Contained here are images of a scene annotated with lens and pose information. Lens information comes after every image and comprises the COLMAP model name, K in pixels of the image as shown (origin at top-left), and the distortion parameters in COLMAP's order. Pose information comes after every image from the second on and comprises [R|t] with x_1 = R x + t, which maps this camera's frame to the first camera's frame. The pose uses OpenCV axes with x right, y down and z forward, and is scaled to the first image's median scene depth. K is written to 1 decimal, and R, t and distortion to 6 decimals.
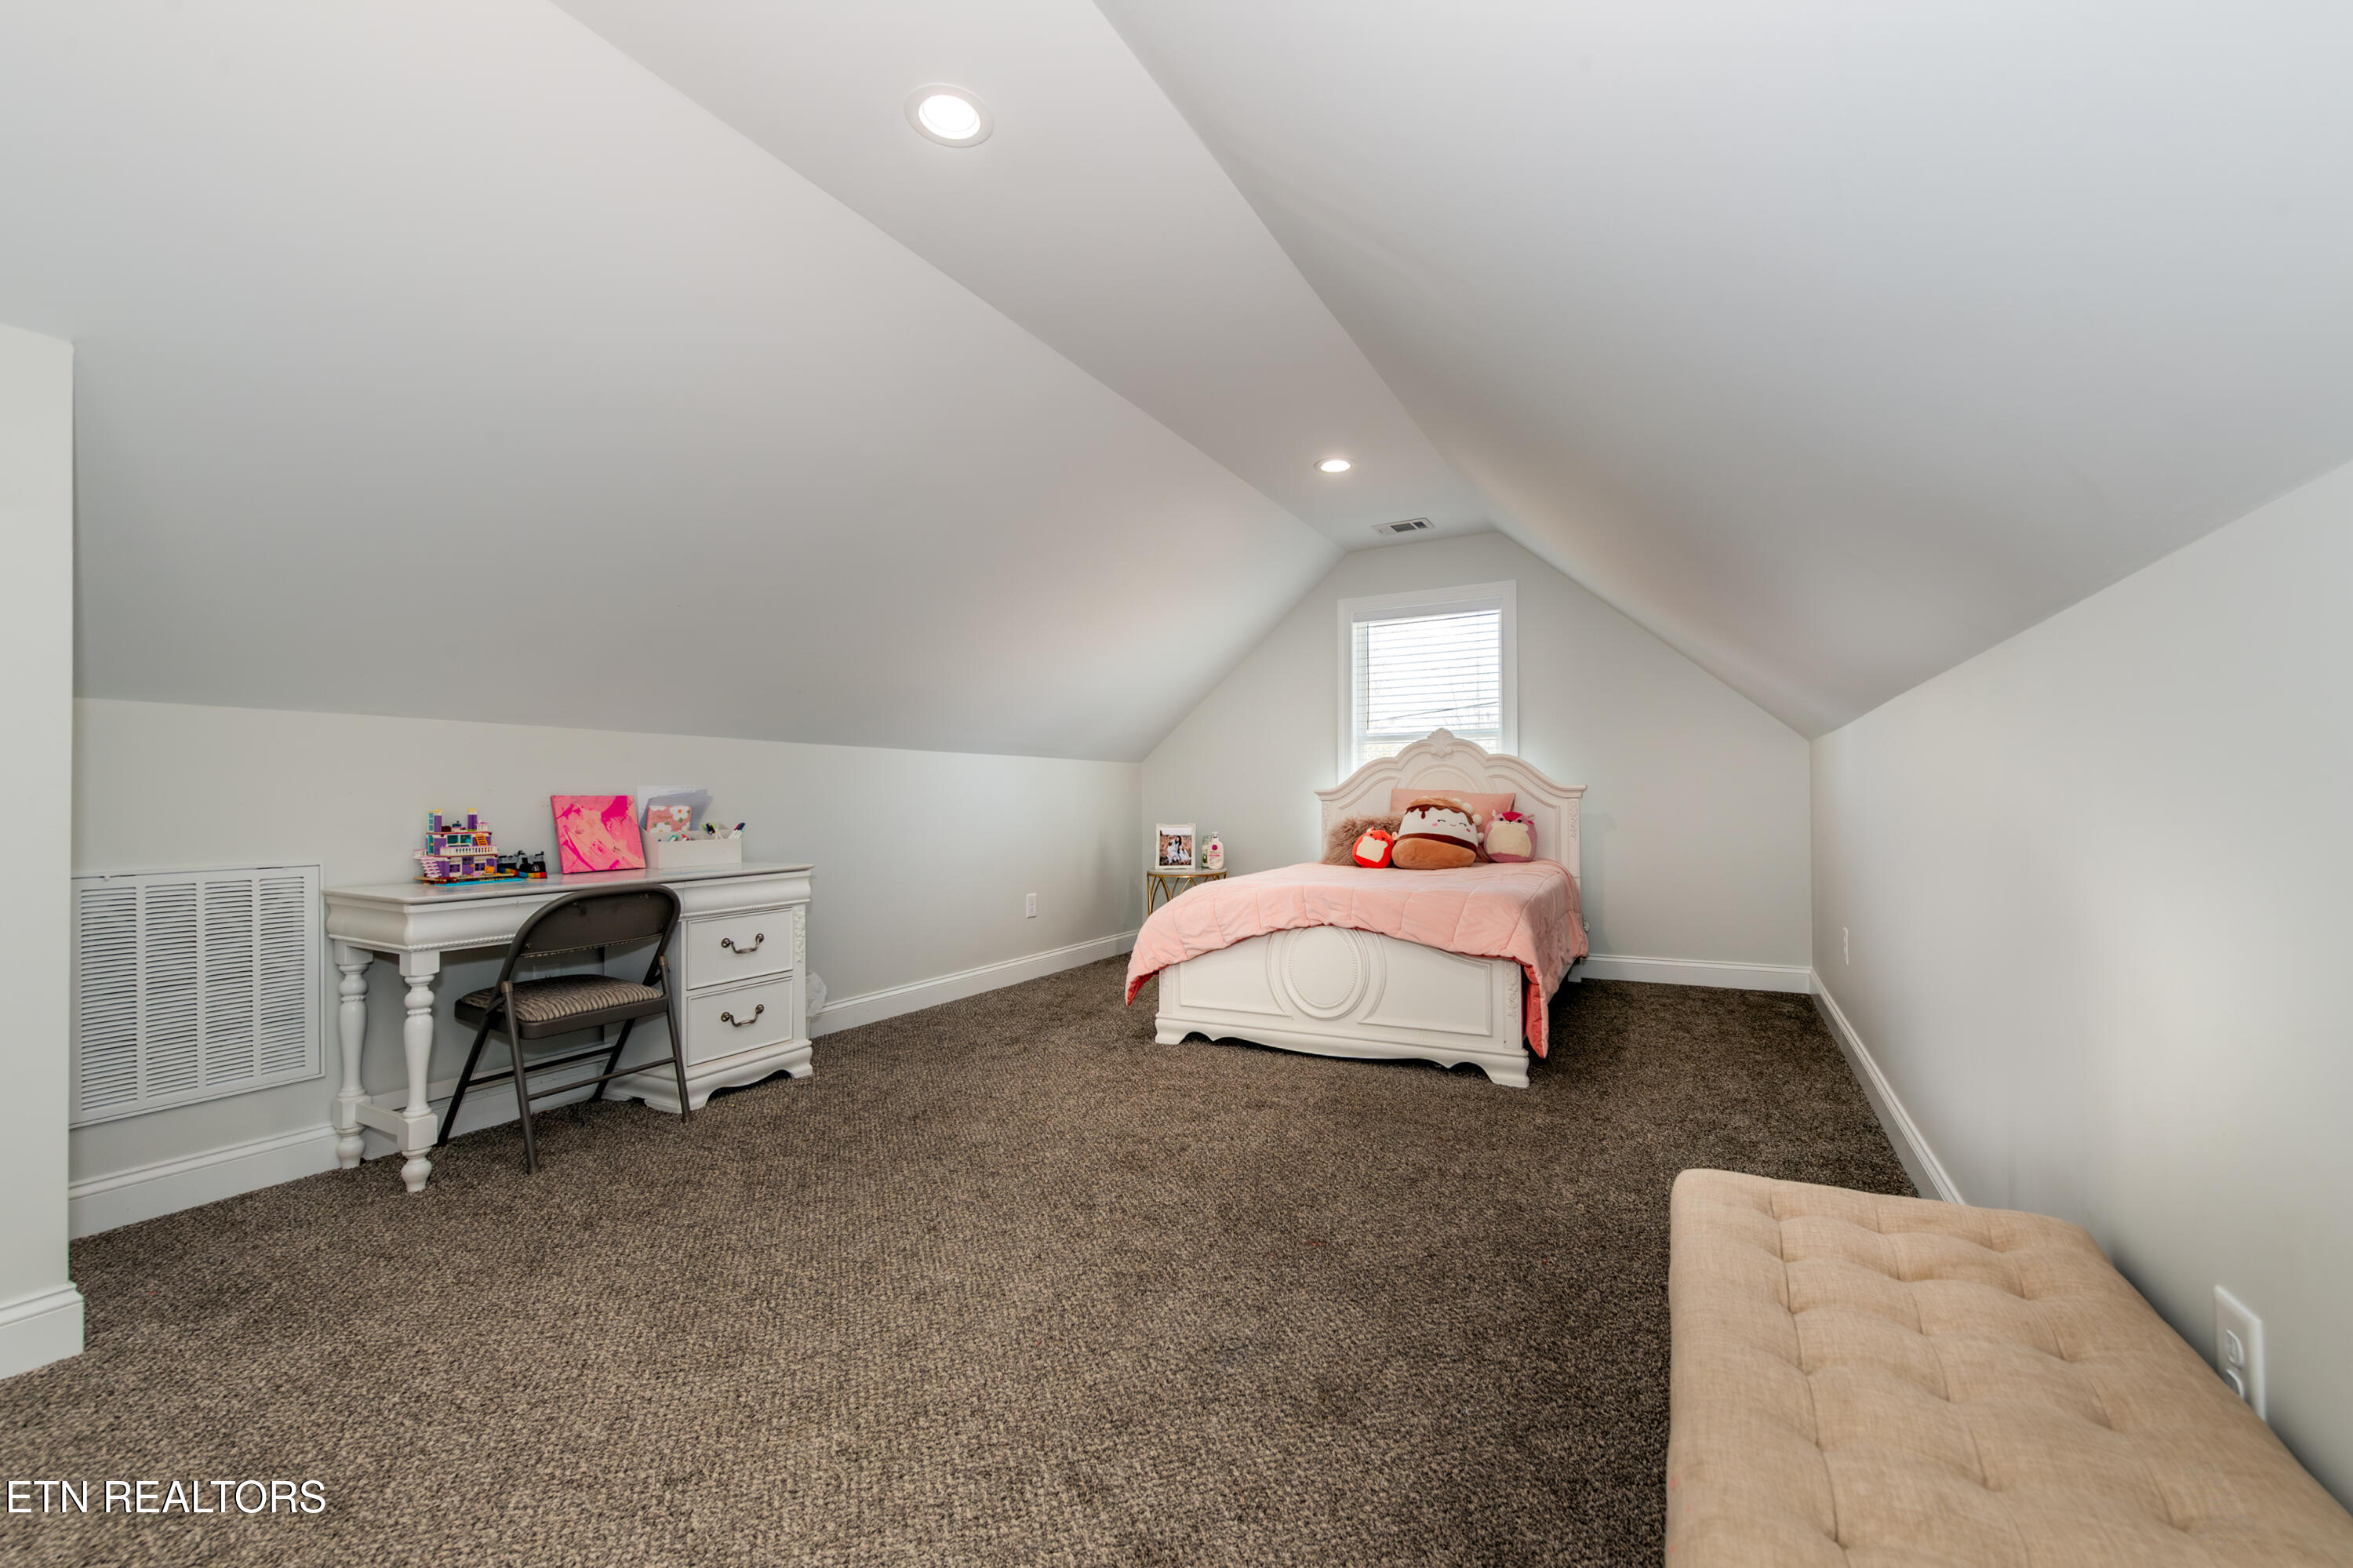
lens RADIAL K [[949.4, 0, 1185.6], [0, 949.4, 799.2], [0, 0, 1]] dist [0.011741, 0.000013]
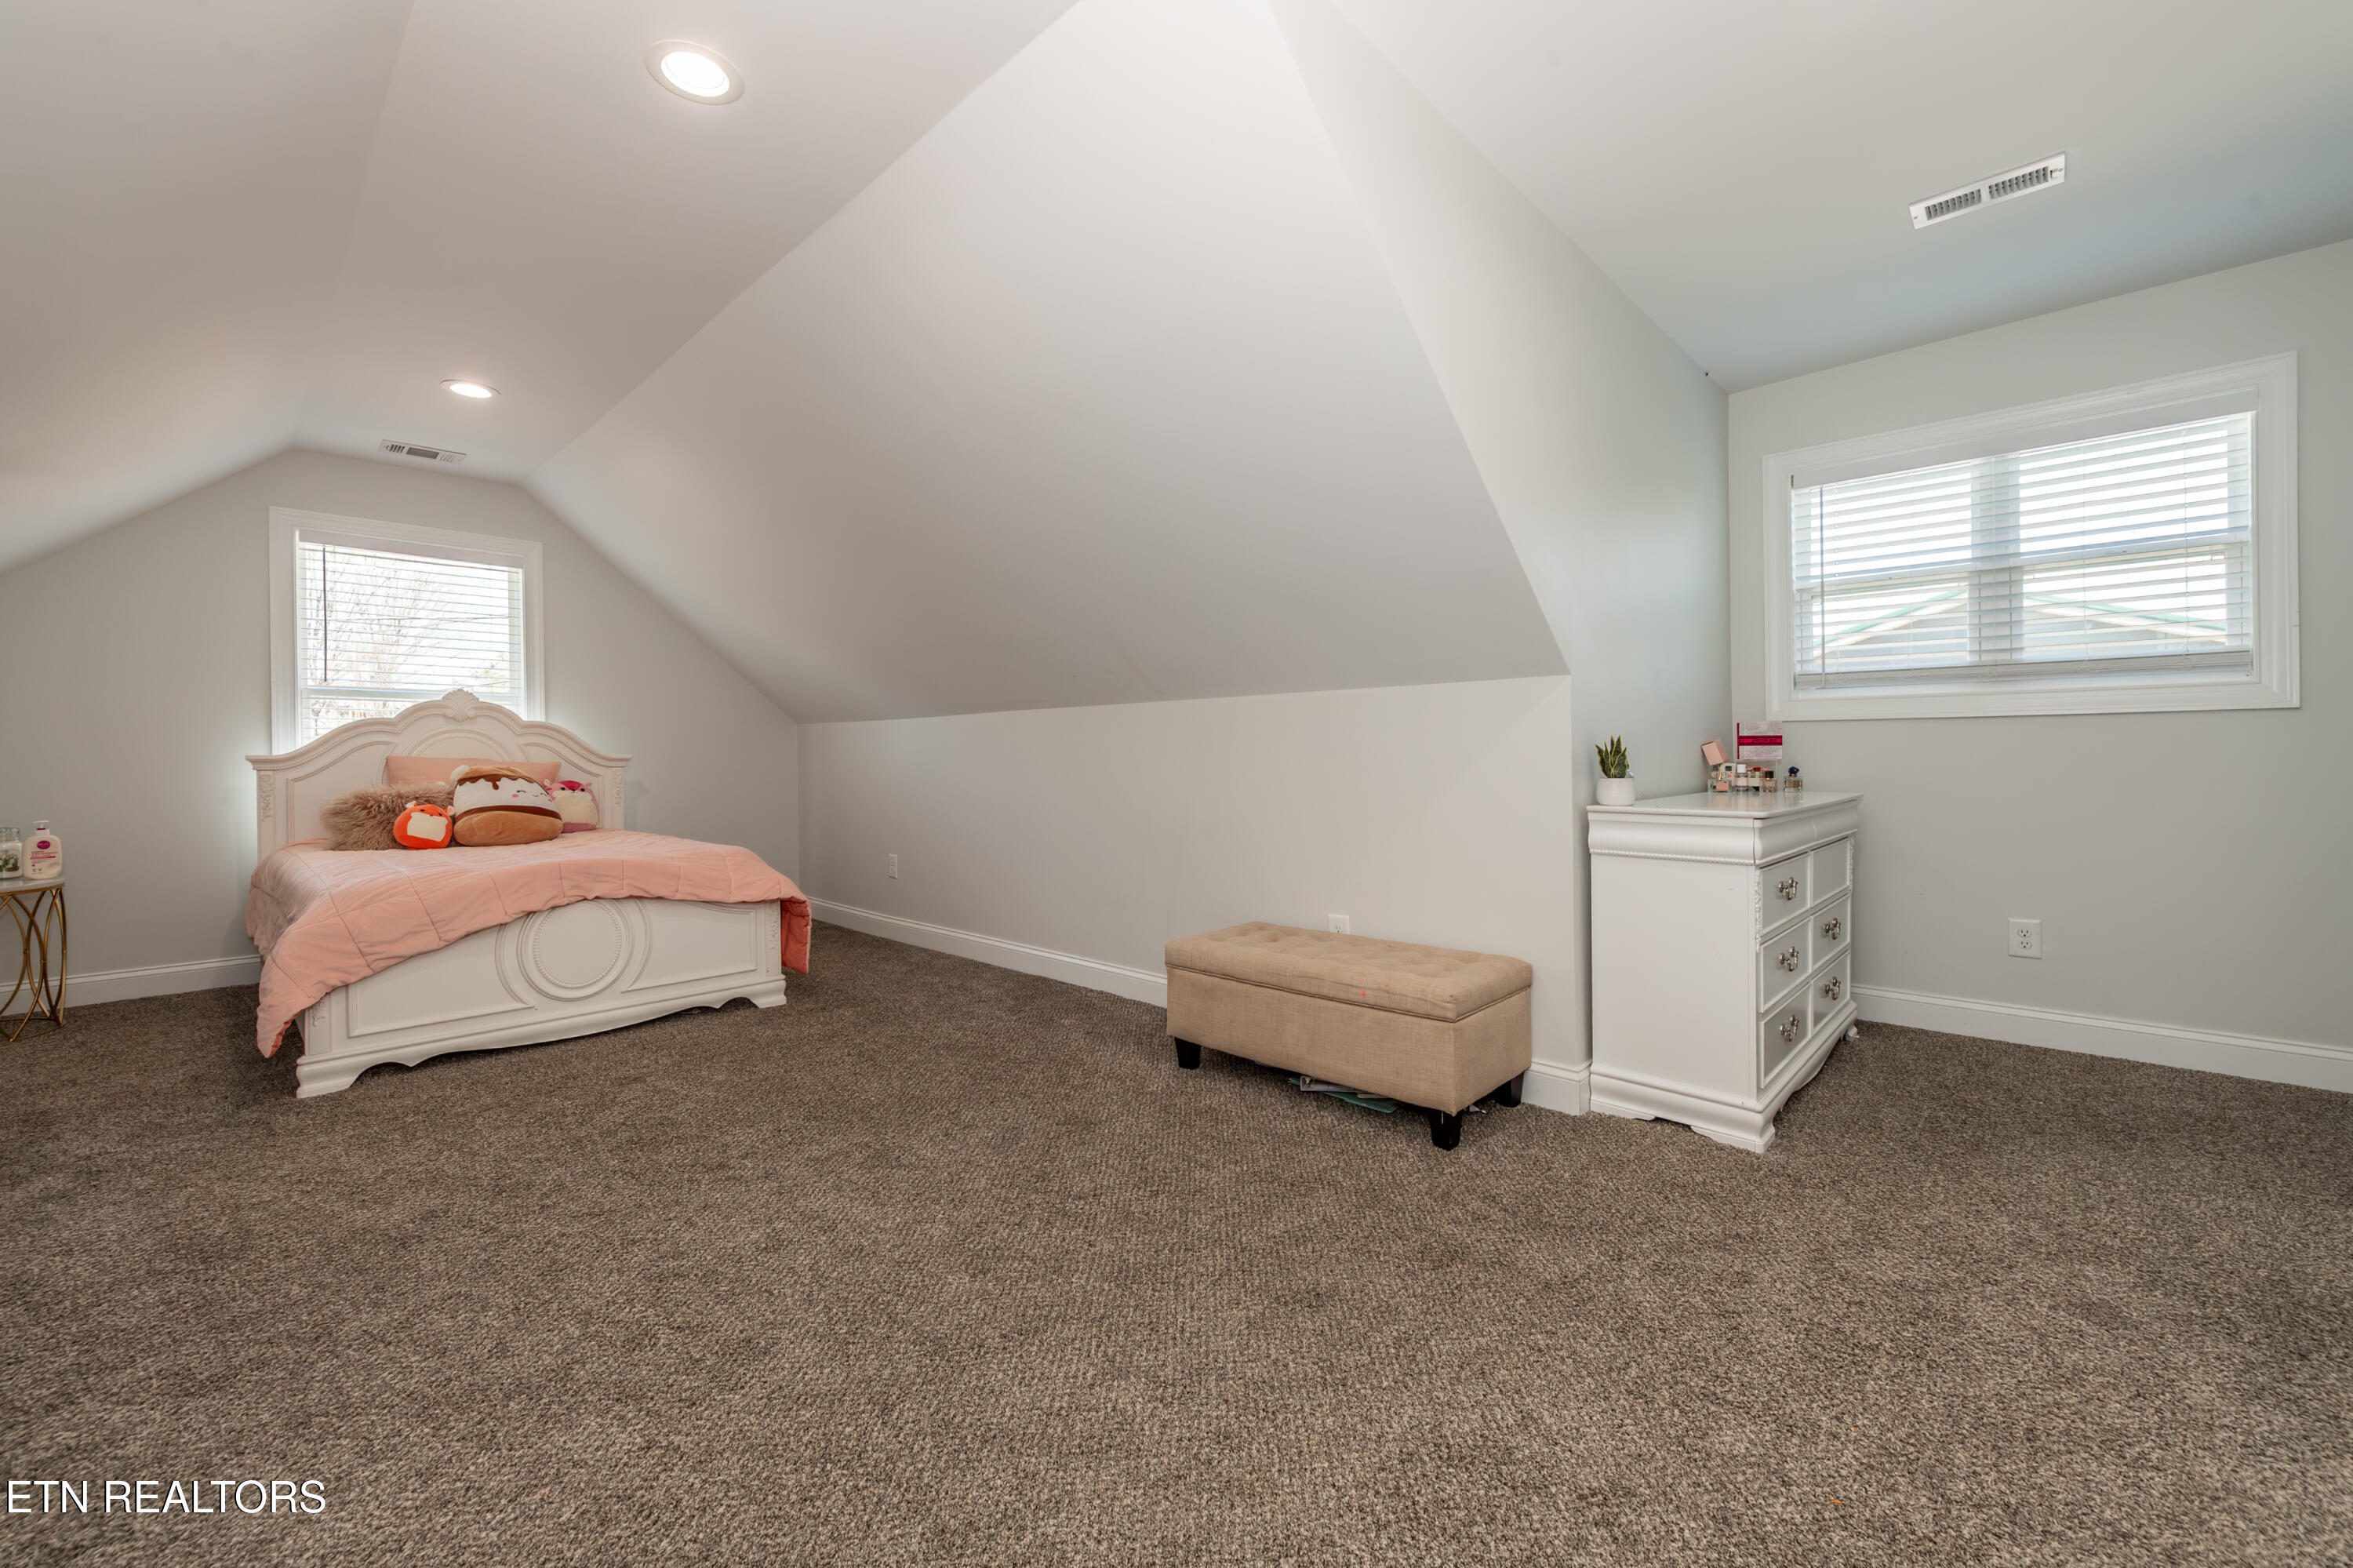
lens RADIAL K [[954.1, 0, 1179.4], [0, 954.1, 759.2], [0, 0, 1]] dist [-0.000481, -0.000073]
pose [[0.283840, 0.007489, 0.958842, -0.500208], [0.000325, 0.999969, -0.007906, -0.001729], [-0.958871, 0.002556, 0.283829, 0.120432]]
